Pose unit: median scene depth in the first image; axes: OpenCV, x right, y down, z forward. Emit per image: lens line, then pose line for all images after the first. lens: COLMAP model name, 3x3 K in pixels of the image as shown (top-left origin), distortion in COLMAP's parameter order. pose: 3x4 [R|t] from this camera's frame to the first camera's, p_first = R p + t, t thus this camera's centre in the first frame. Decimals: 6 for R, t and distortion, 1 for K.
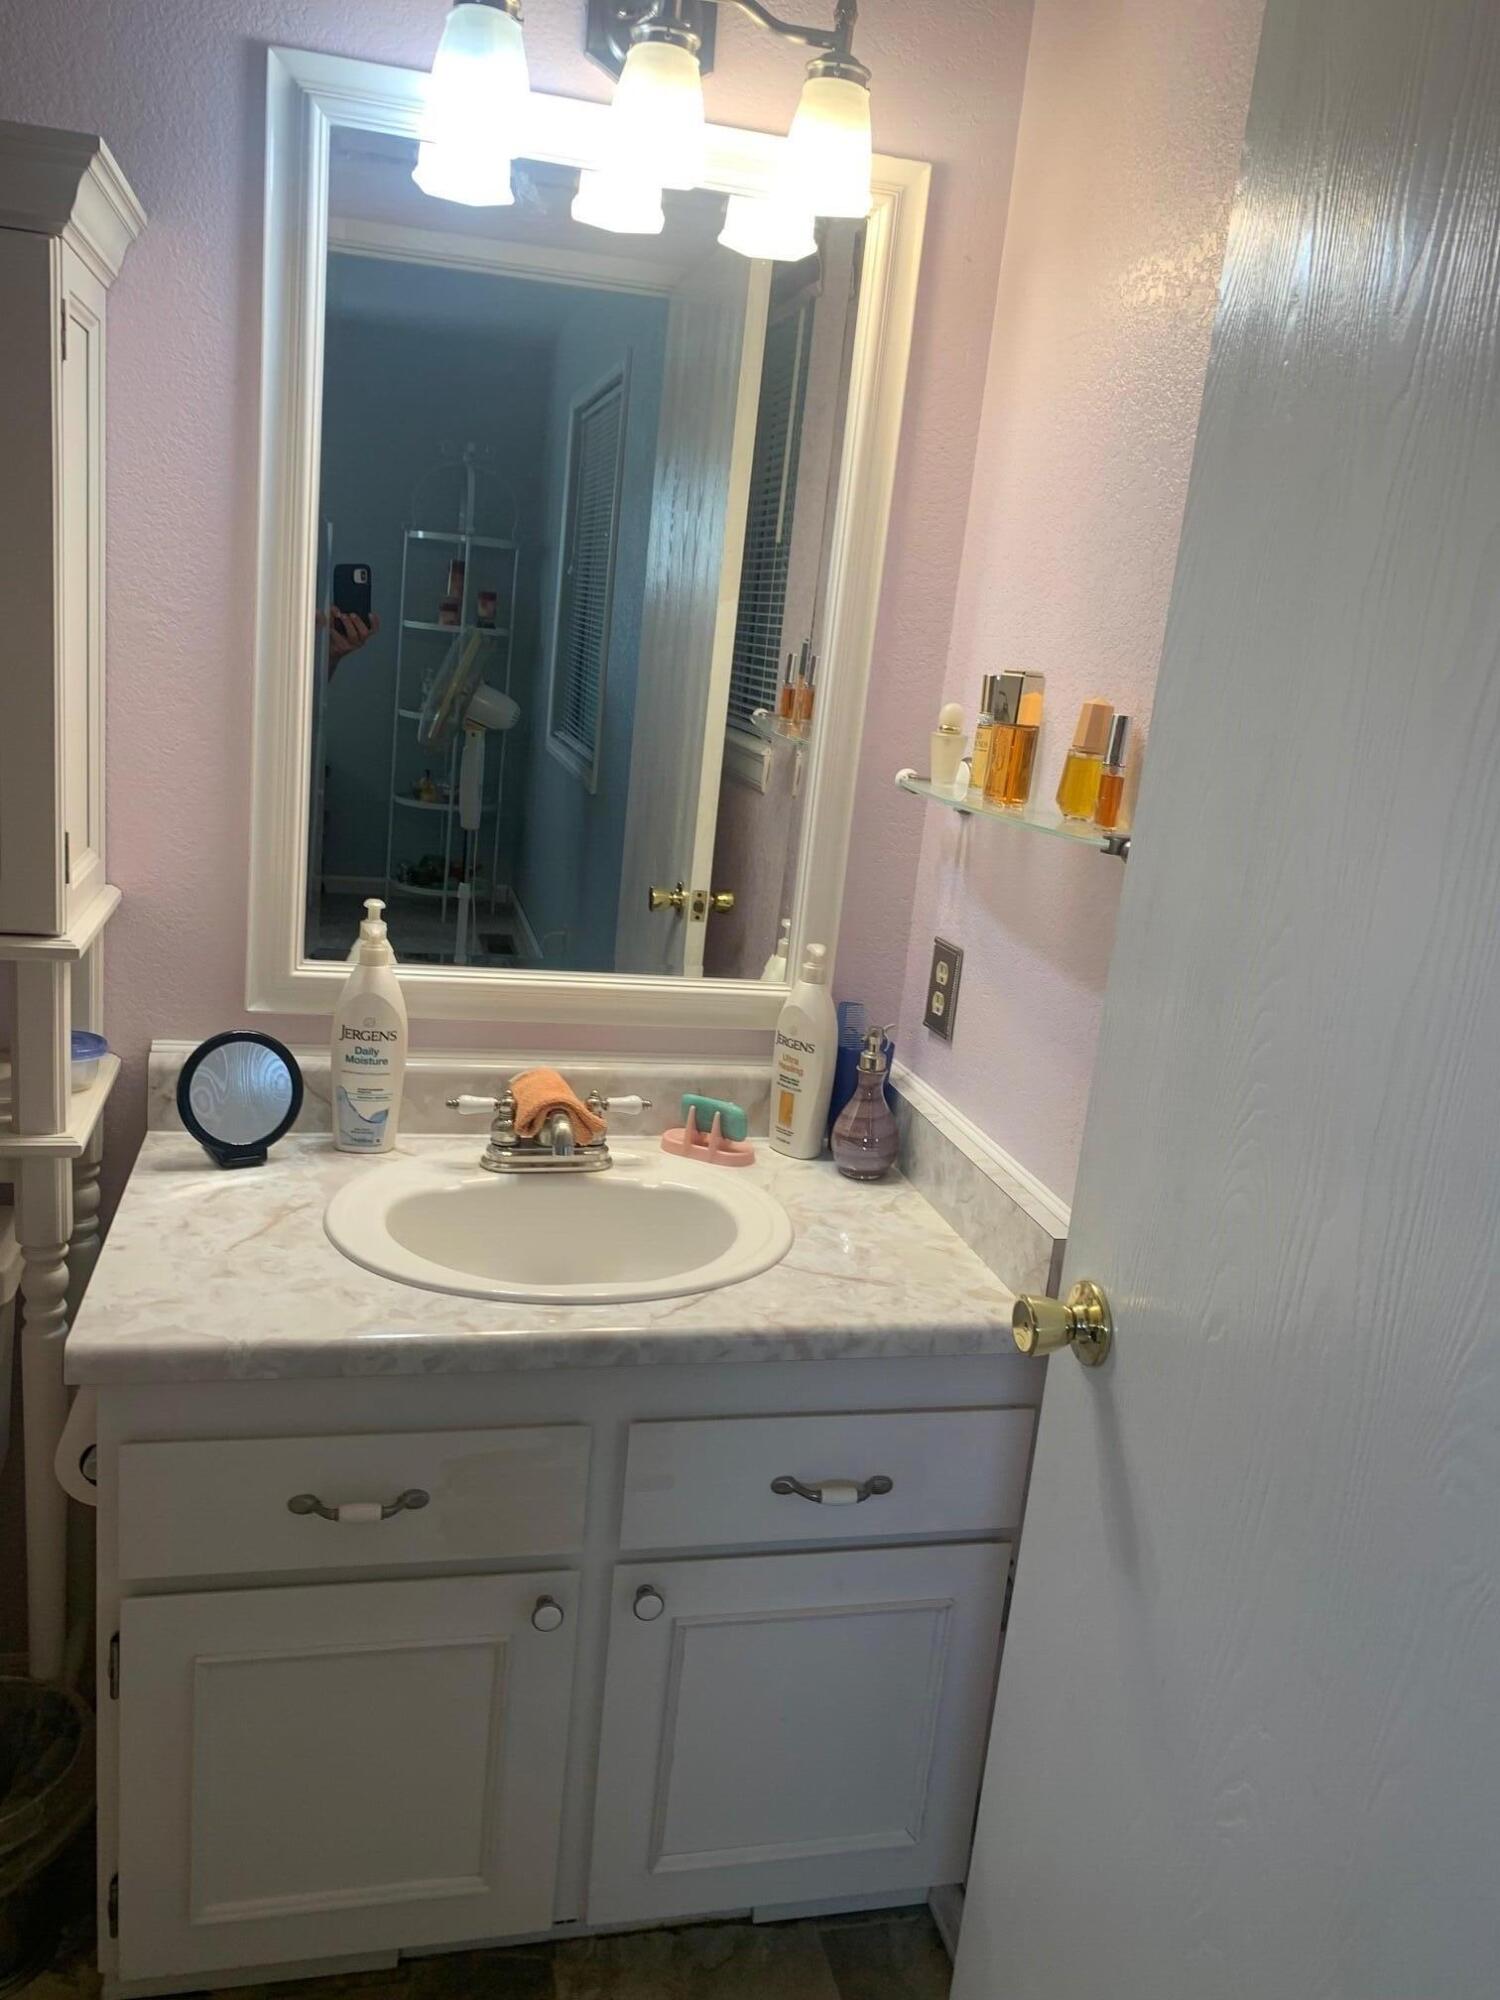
lens RADIAL K [[1533.2, 0, 750.0], [0, 1533.2, 1000.0], [0, 0, 1]] dist [0.097499, -0.064062]
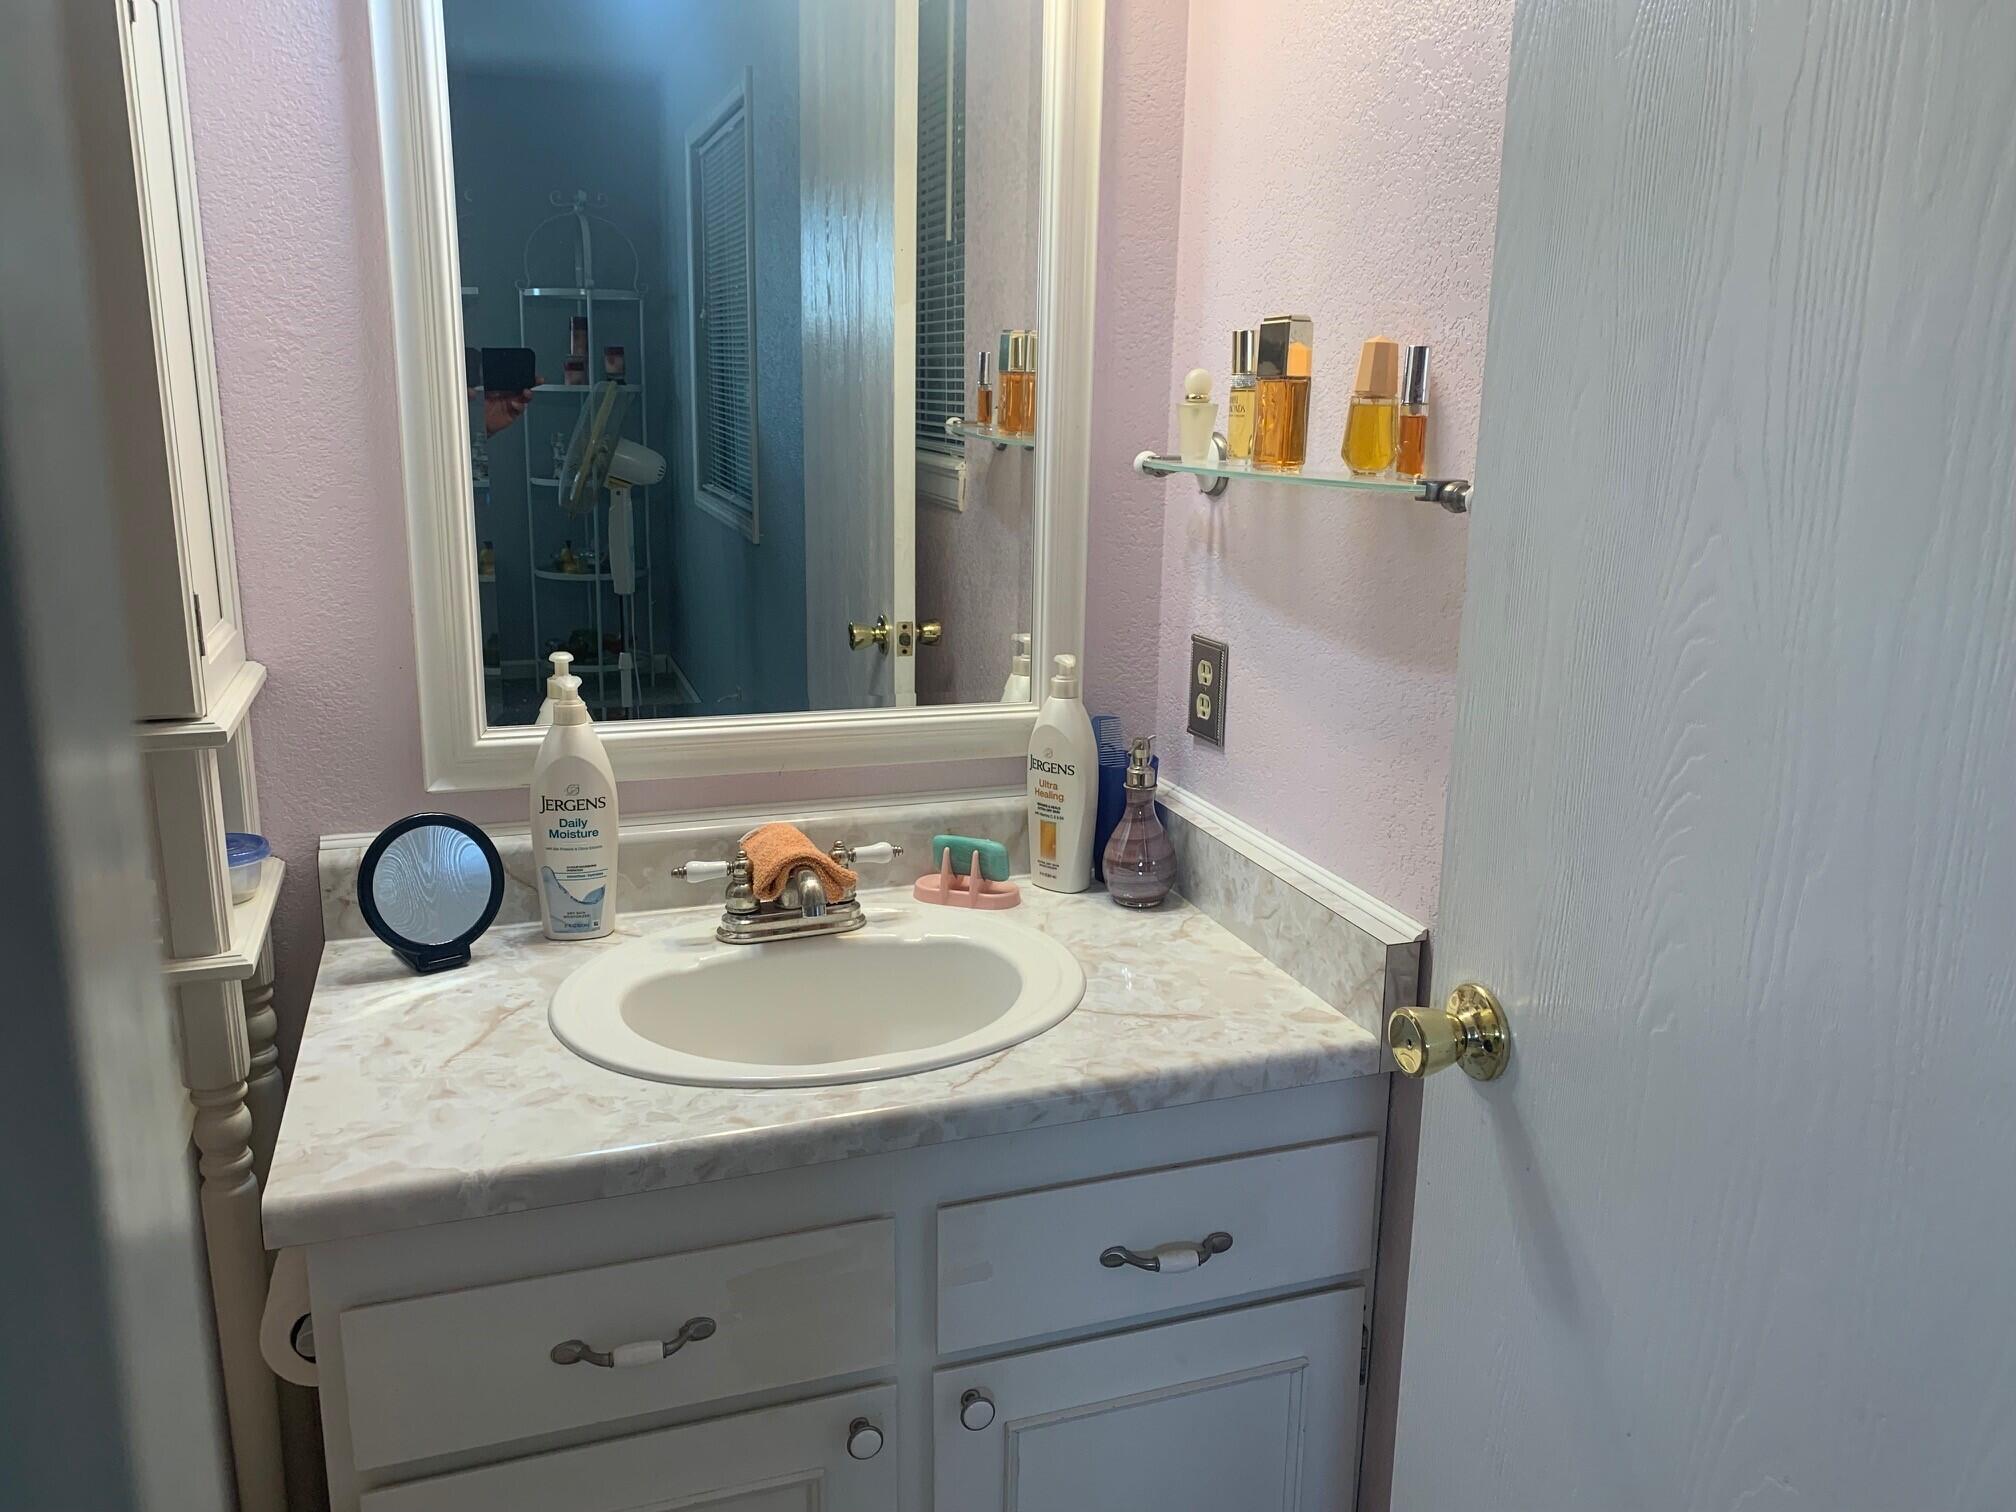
lens RADIAL K [[1541.6, 0, 1037.0], [0, 1541.6, 752.9], [0, 0, 1]] dist [0.076244, -0.062159]
pose [[0.991358, -0.101276, 0.083381, -0.059370], [0.101297, 0.994848, 0.004000, 0.017293], [-0.083357, 0.004481, 0.996510, 0.105421]]
